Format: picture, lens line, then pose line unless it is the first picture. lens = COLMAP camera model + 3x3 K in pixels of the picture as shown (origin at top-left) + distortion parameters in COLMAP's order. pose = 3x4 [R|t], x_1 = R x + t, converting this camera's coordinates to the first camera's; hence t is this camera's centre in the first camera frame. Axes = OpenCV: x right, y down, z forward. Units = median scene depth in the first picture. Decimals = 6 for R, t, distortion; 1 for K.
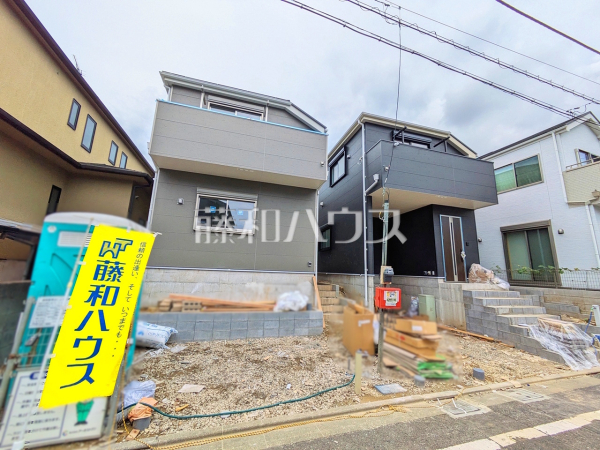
lens RADIAL K [[239.2, 0, 300.6], [0, 239.2, 225.6], [0, 0, 1]] dist [0.002055, 0.000722]
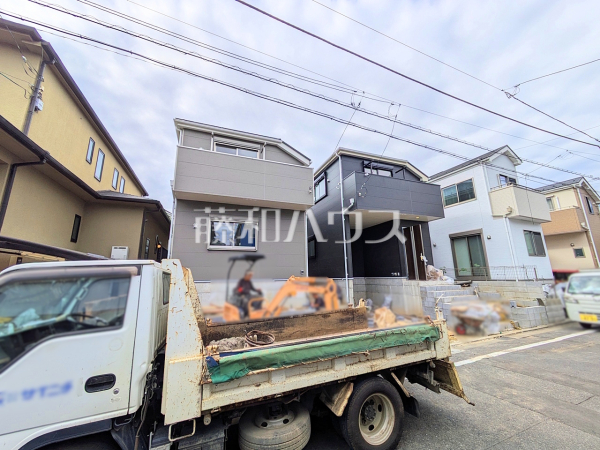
lens RADIAL K [[238.3, 0, 302.2], [0, 238.3, 225.8], [0, 0, 1]] dist [0.000999, 0.002621]
pose [[0.994197, -0.031285, 0.102922, -0.079178], [0.033316, 0.999281, -0.018074, -0.055441], [-0.102282, 0.021398, 0.994525, -0.223345]]
